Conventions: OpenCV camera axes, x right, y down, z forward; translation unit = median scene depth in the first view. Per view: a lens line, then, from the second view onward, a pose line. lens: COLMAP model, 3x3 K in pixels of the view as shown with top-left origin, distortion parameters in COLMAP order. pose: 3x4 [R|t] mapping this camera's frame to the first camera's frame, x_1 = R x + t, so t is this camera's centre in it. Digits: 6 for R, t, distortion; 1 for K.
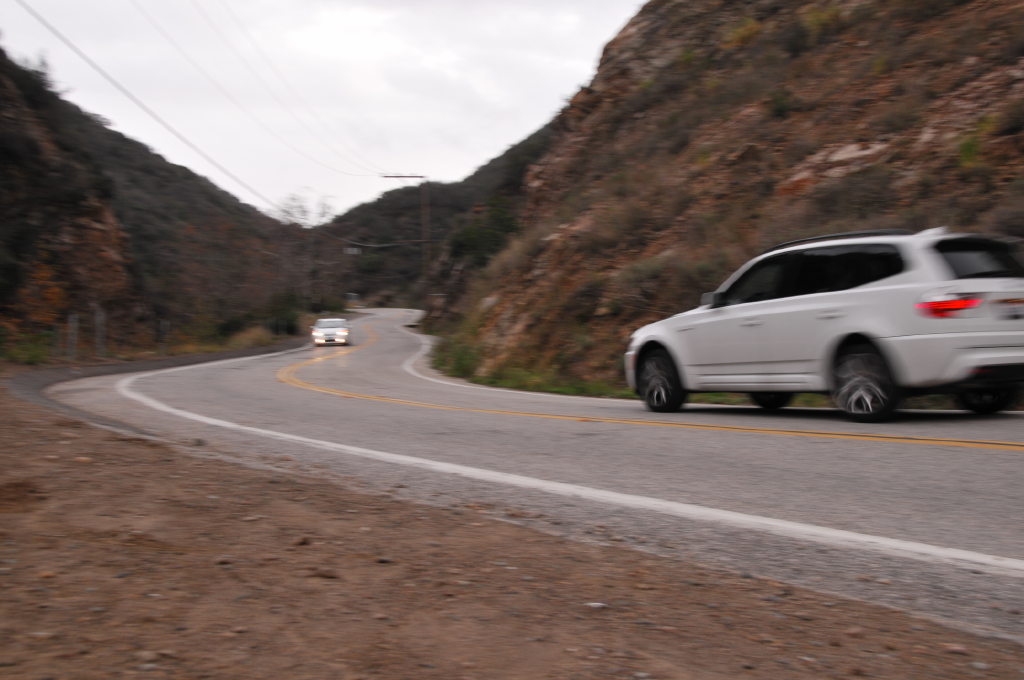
lens RADIAL K [[1207.6, 0, 512.5], [0, 1207.6, 360.5], [0, 0, 1]] dist [0.002815, 0.337562]
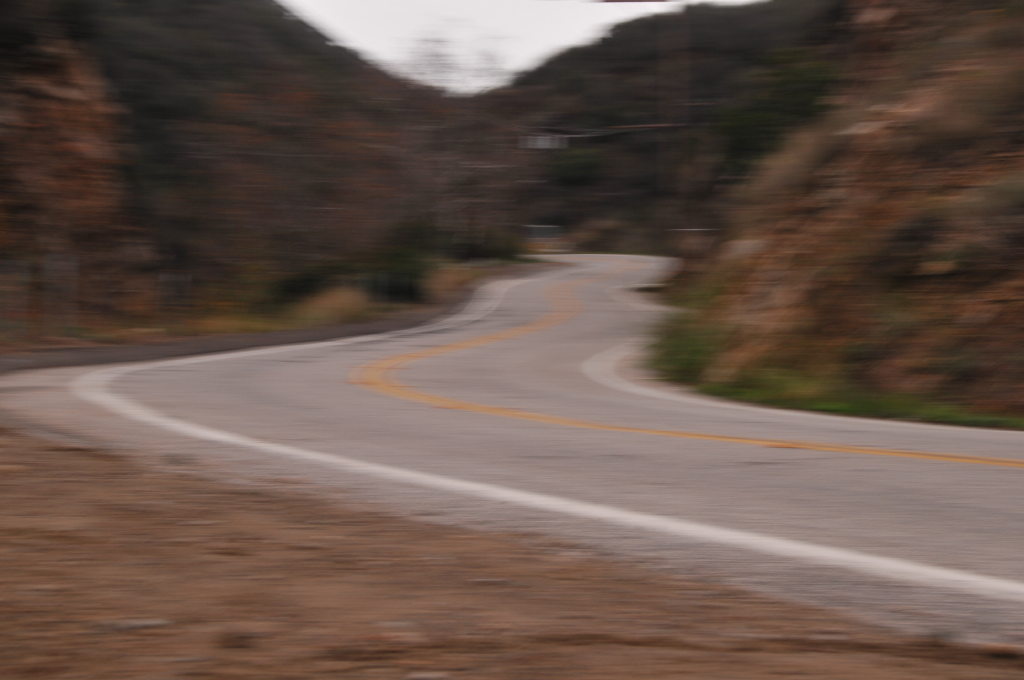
lens RADIAL K [[2416.6, 0, 509.9], [0, 2416.6, 391.3], [0, 0, 1]] dist [0.637753, -0.028799]
pose [[0.988252, 0.021305, -0.151342, 0.048814], [-0.019202, 0.999698, 0.015346, 0.001761], [0.151623, -0.012260, 0.988362, -0.123736]]
